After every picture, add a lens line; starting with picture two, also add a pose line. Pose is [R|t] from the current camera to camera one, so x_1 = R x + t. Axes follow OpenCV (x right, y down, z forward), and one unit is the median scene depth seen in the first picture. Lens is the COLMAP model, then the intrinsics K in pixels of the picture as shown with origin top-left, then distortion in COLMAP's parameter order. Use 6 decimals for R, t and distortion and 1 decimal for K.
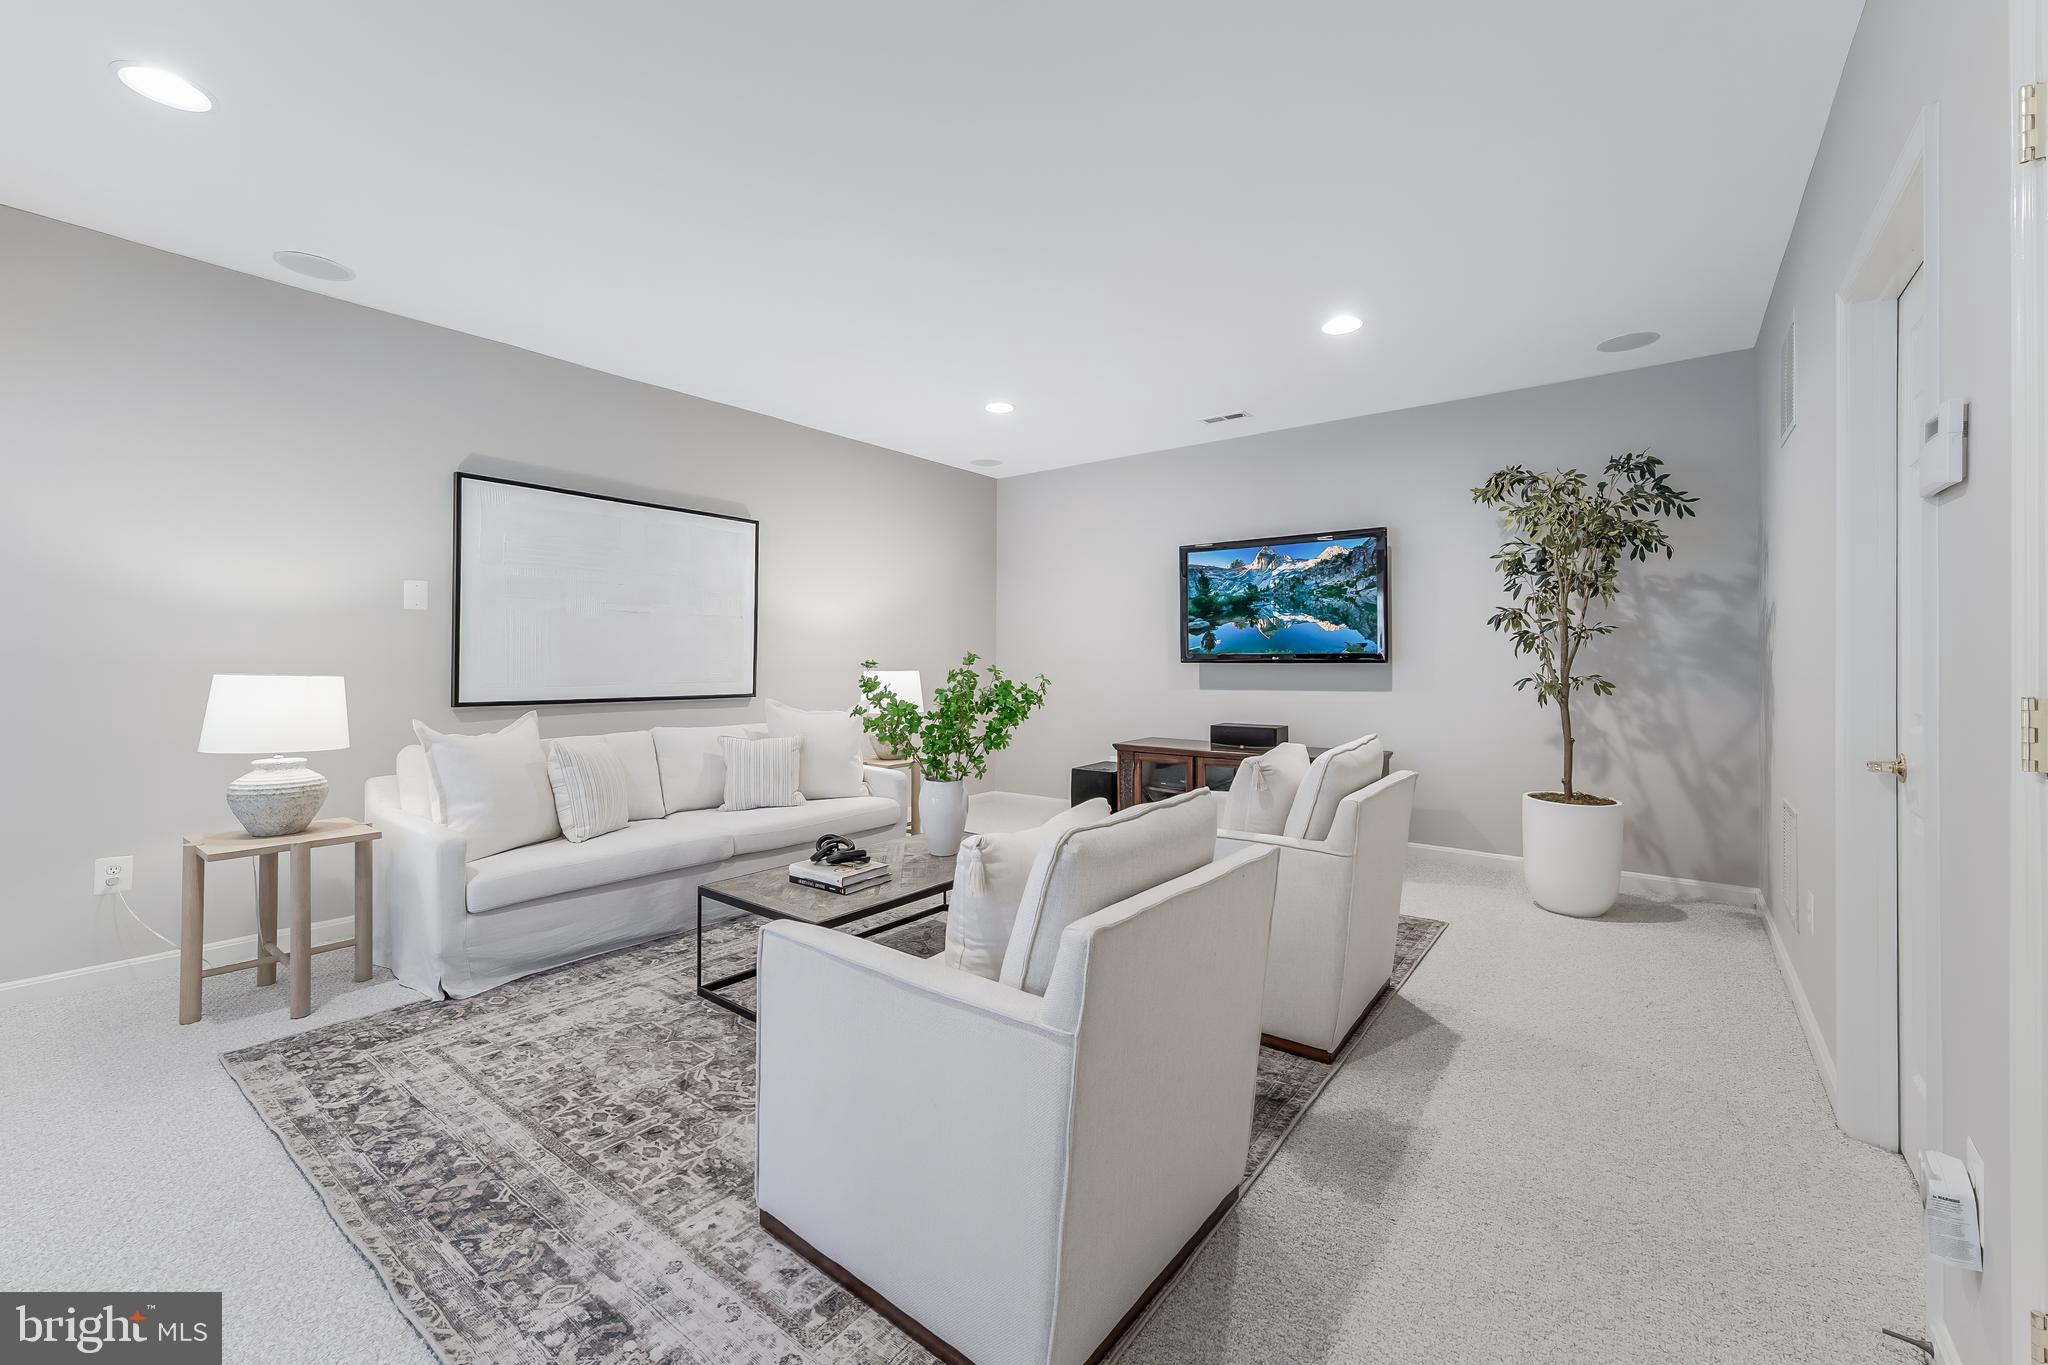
lens RADIAL K [[827.1, 0, 1039.4], [0, 827.1, 666.4], [0, 0, 1]] dist [0.002783, -0.001103]
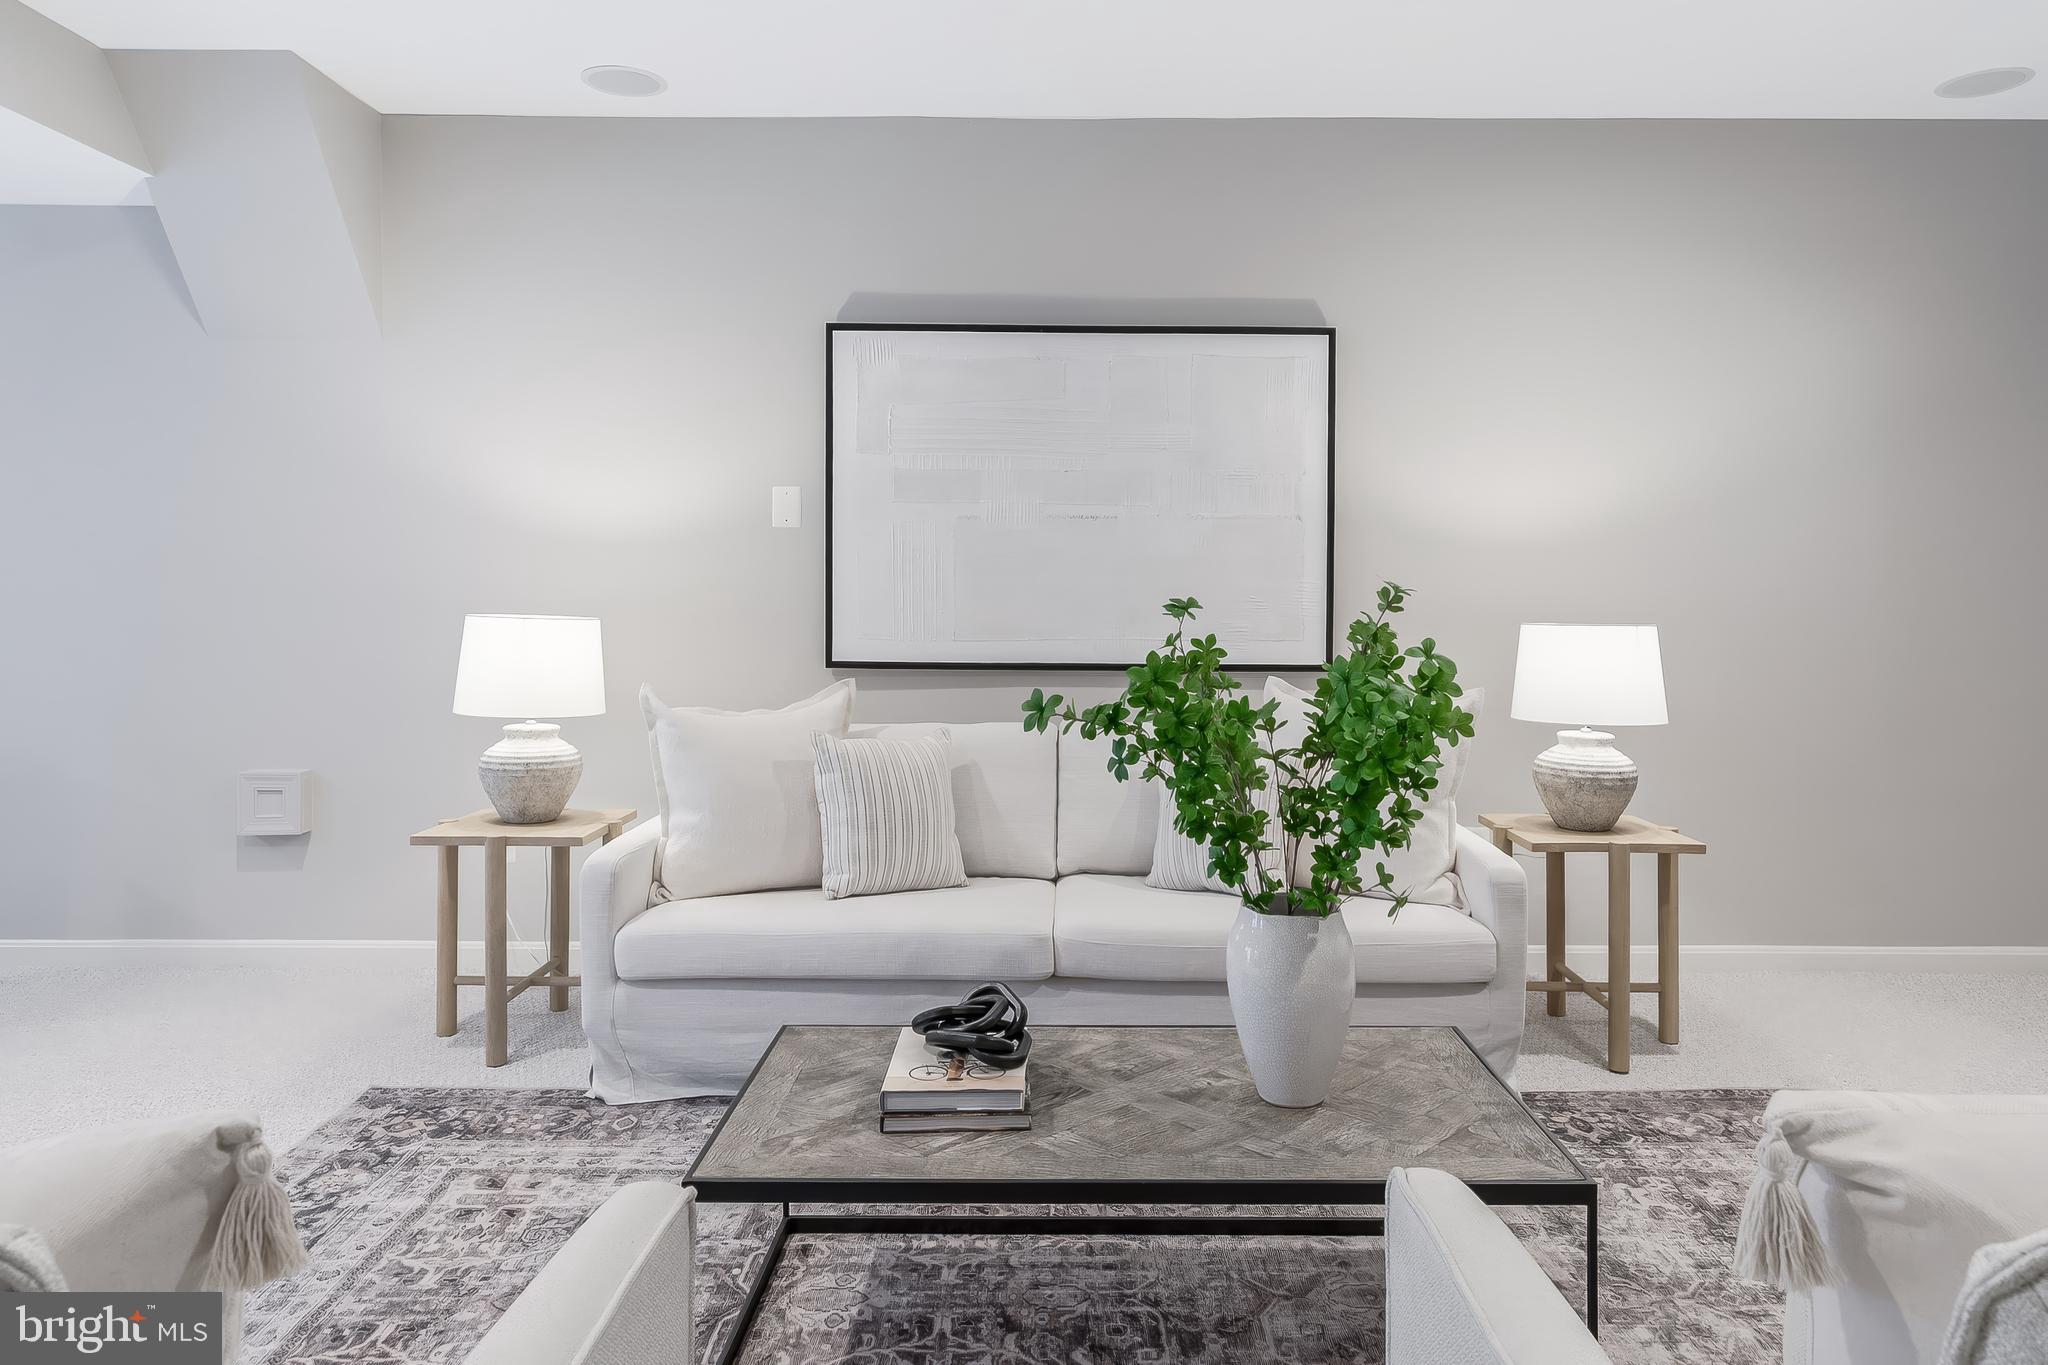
lens RADIAL K [[1335.1, 0, 1042.1], [0, 1335.1, 607.8], [0, 0, 1]] dist [0.000067, -0.001424]
pose [[0.599775, 0.002791, -0.800164, 0.373405], [-0.006988, 0.999974, -0.001750, 0.000712], [0.800138, 0.006641, 0.599779, 0.632914]]
